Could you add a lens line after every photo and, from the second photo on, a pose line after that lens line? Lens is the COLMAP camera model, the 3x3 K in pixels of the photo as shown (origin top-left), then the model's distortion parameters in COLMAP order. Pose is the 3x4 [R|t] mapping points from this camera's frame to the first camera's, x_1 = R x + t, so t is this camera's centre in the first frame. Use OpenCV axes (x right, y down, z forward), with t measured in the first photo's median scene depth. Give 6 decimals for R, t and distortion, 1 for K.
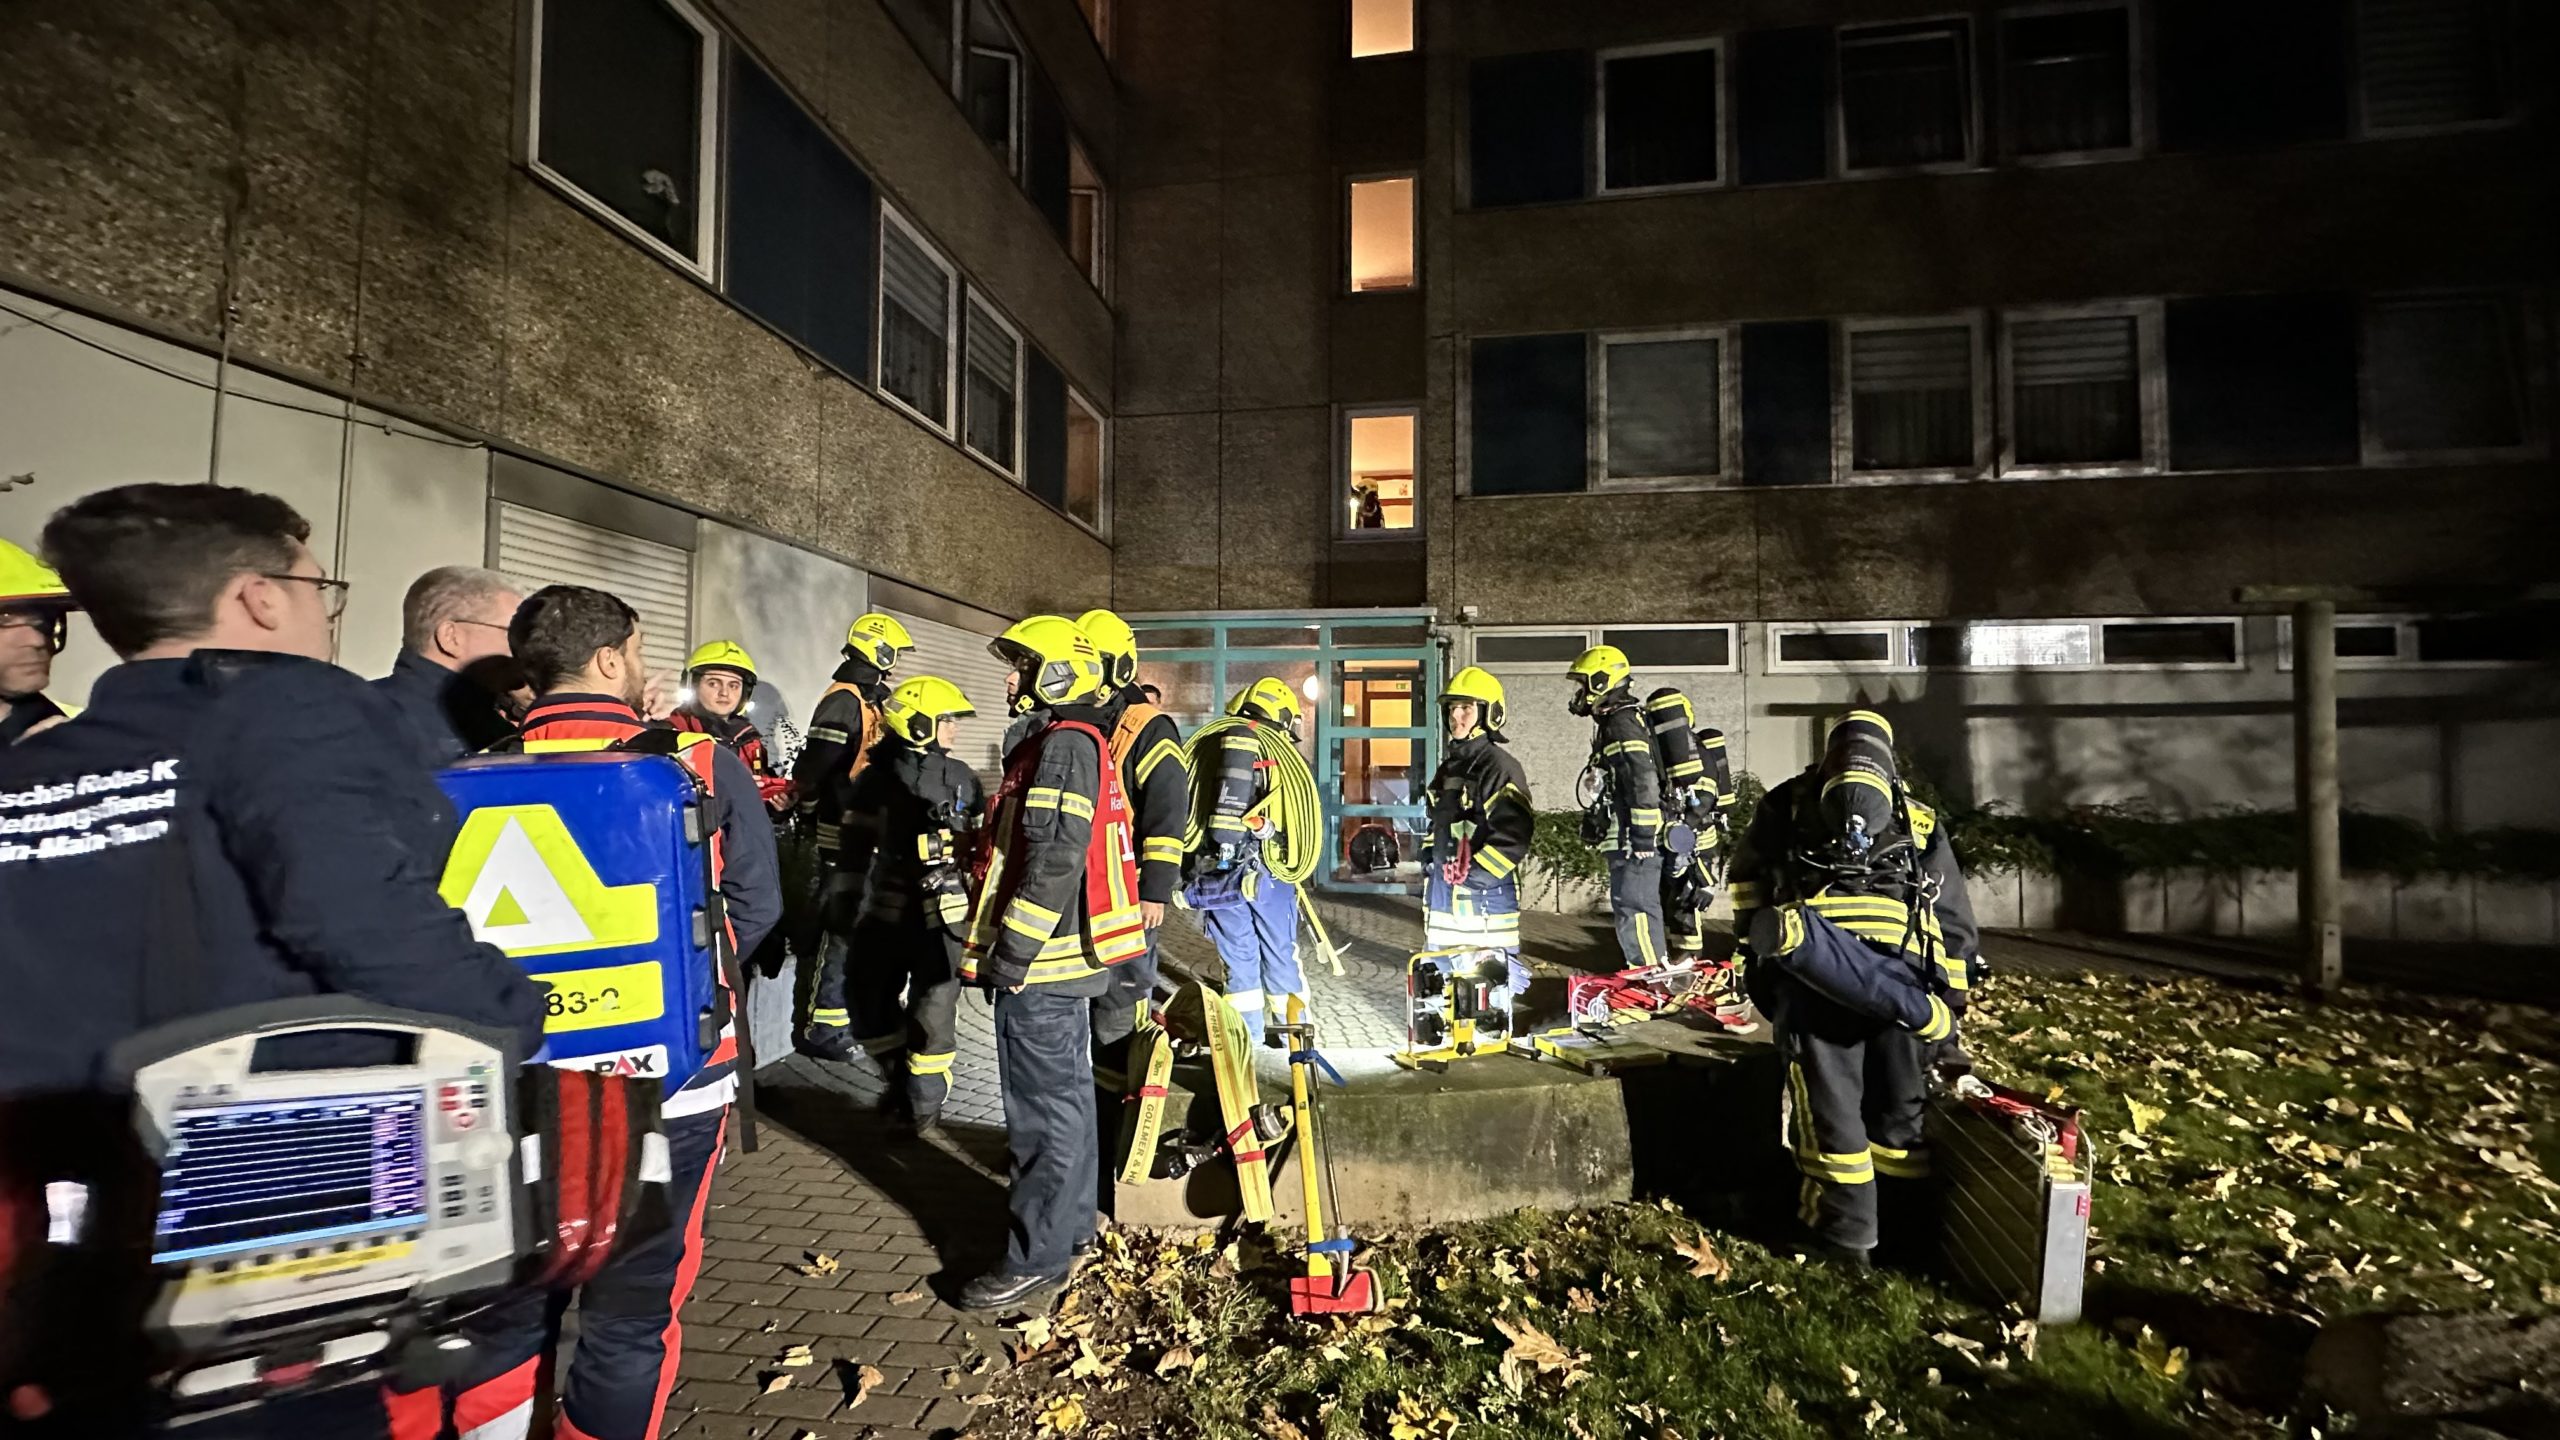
lens RADIAL K [[1055.4, 0, 1284.3], [0, 1055.4, 735.5], [0, 0, 1]] dist [0.002491, 0.000696]
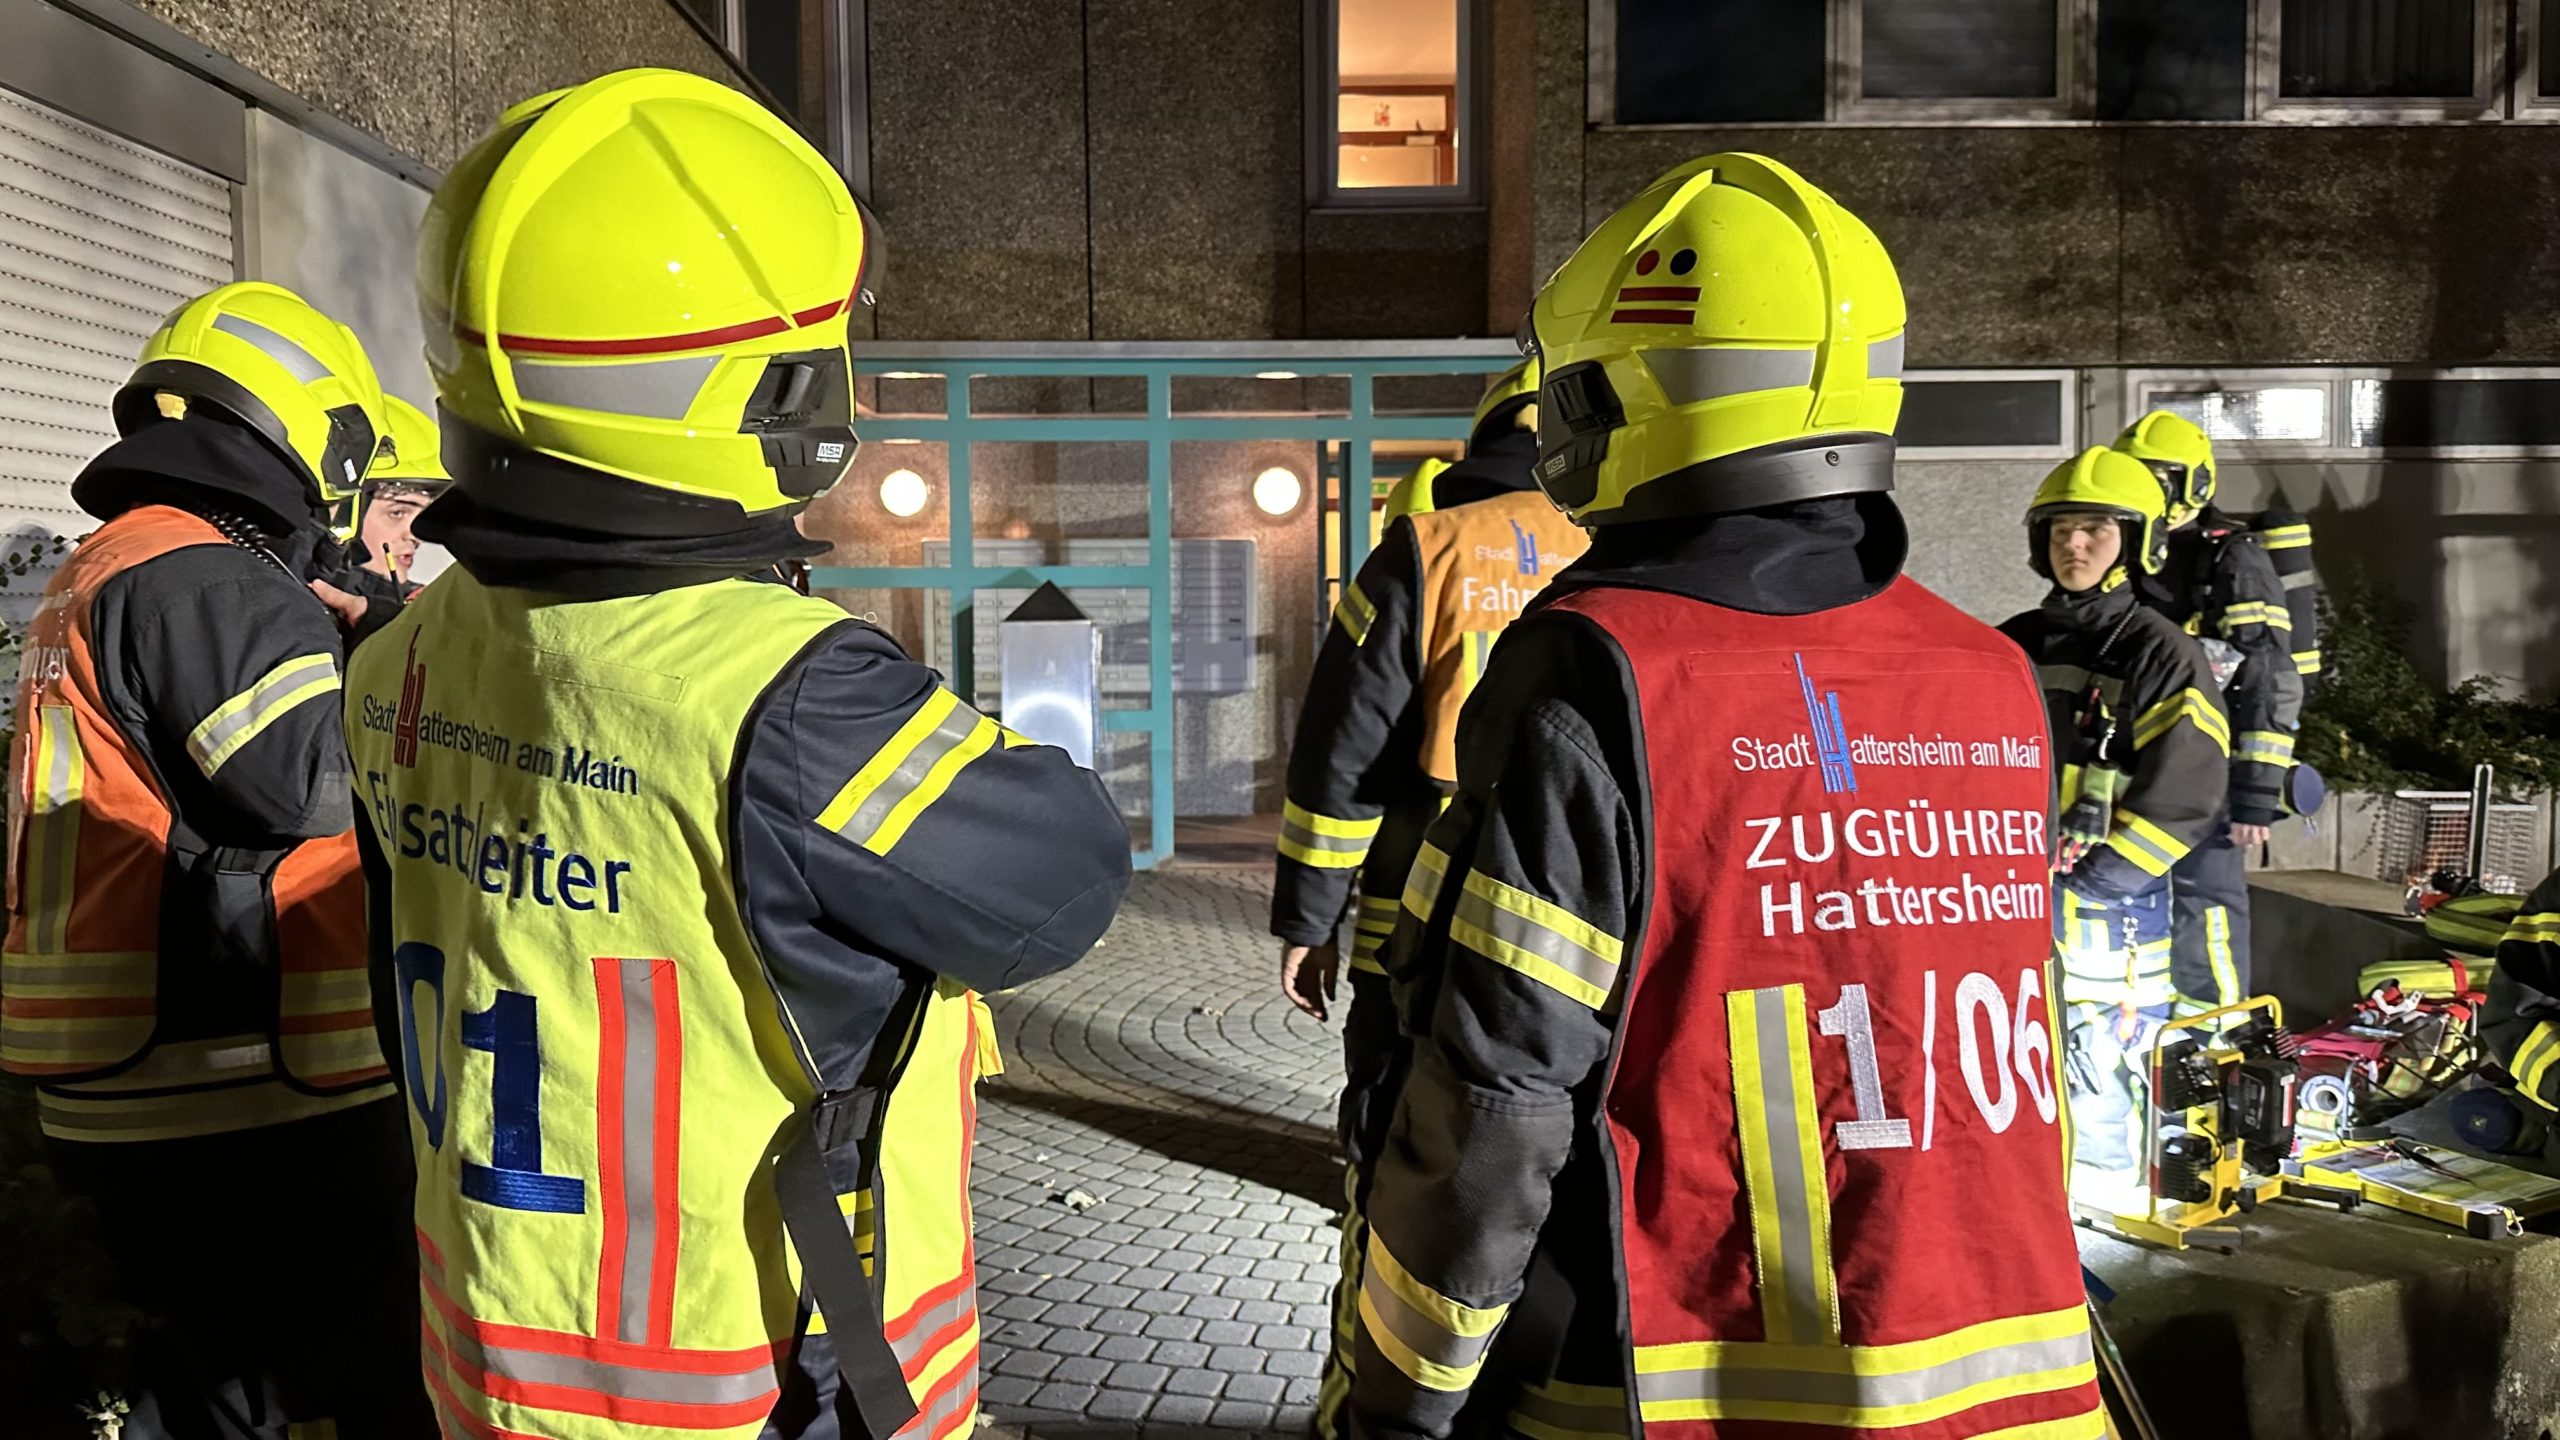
lens RADIAL K [[1837.8, 0, 1274.1], [0, 1837.8, 721.5], [0, 0, 1]] dist [0.067409, -0.086999]
pose [[0.984188, -0.026227, 0.175175, -0.171113], [0.011793, 0.996485, 0.082934, -0.007799], [-0.176734, -0.079557, 0.981038, 0.096423]]
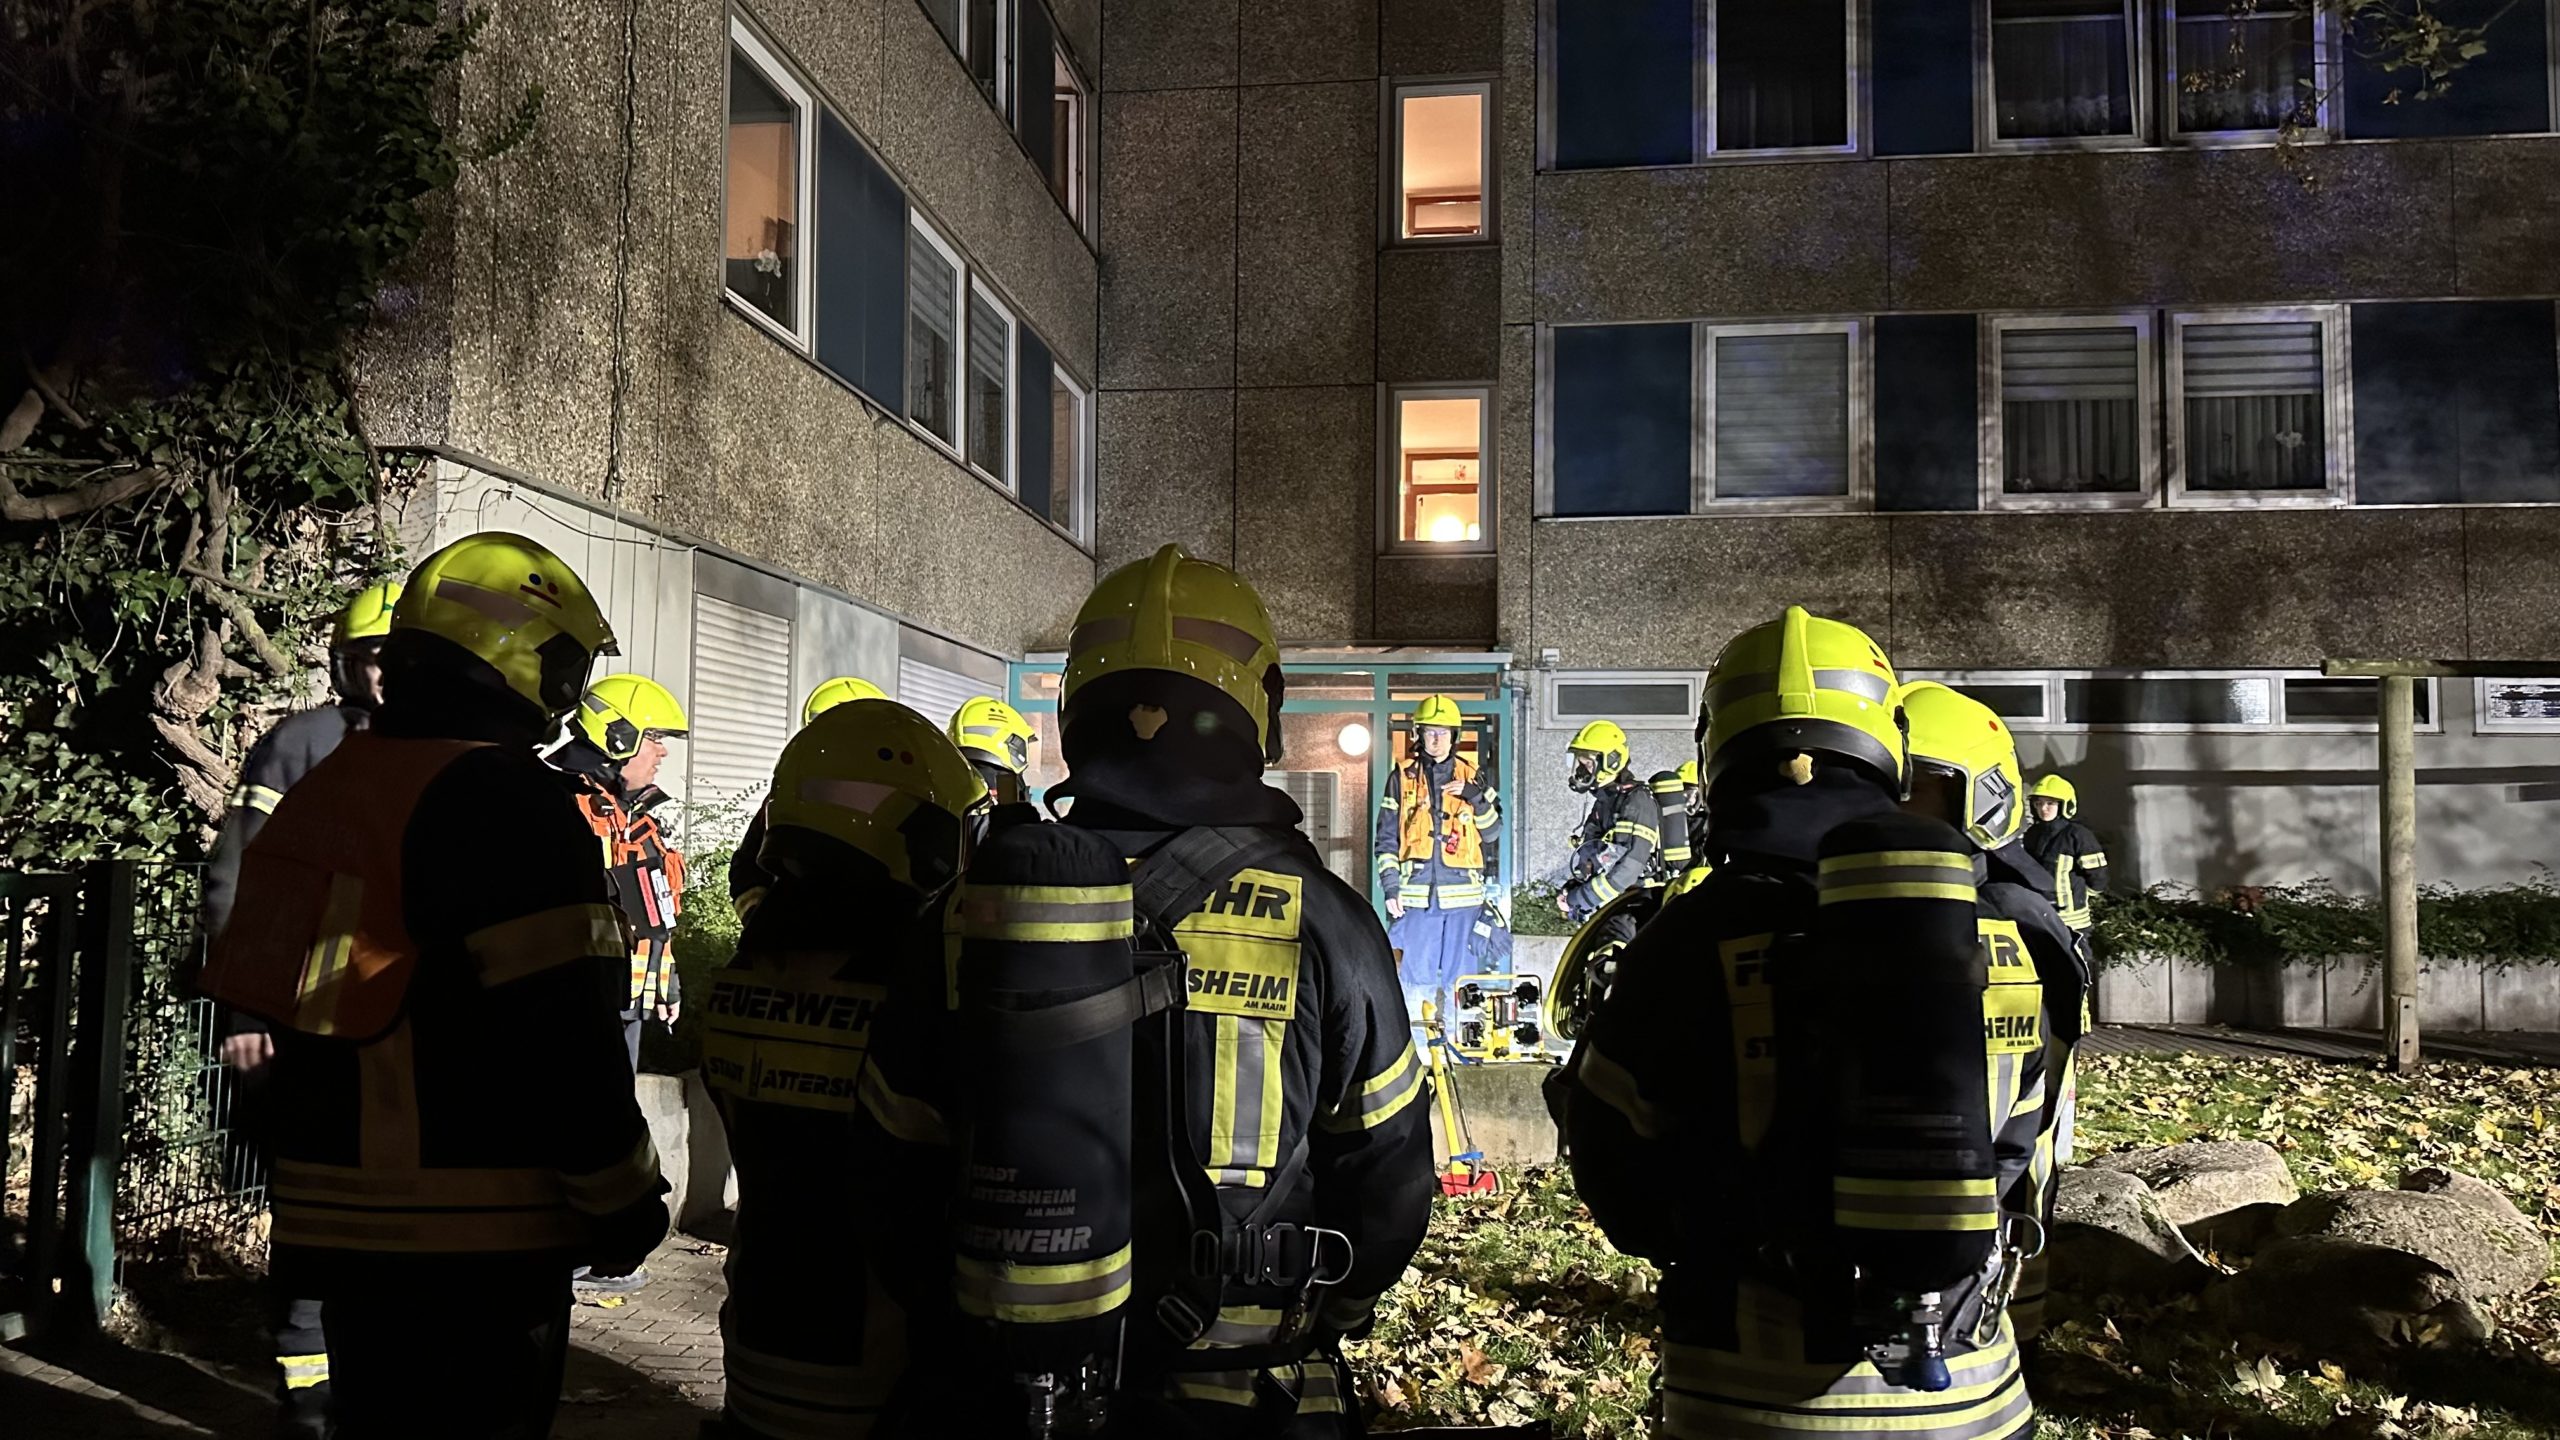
lens RADIAL K [[1837.8, 0, 1279.6], [0, 1837.8, 784.5], [0, 0, 1]] dist [0.067409, -0.086999]
pose [[0.999406, 0.005403, 0.034048, -0.092142], [-0.005265, 0.999978, -0.004141, -0.007458], [-0.034070, 0.003960, 0.999412, -0.470571]]
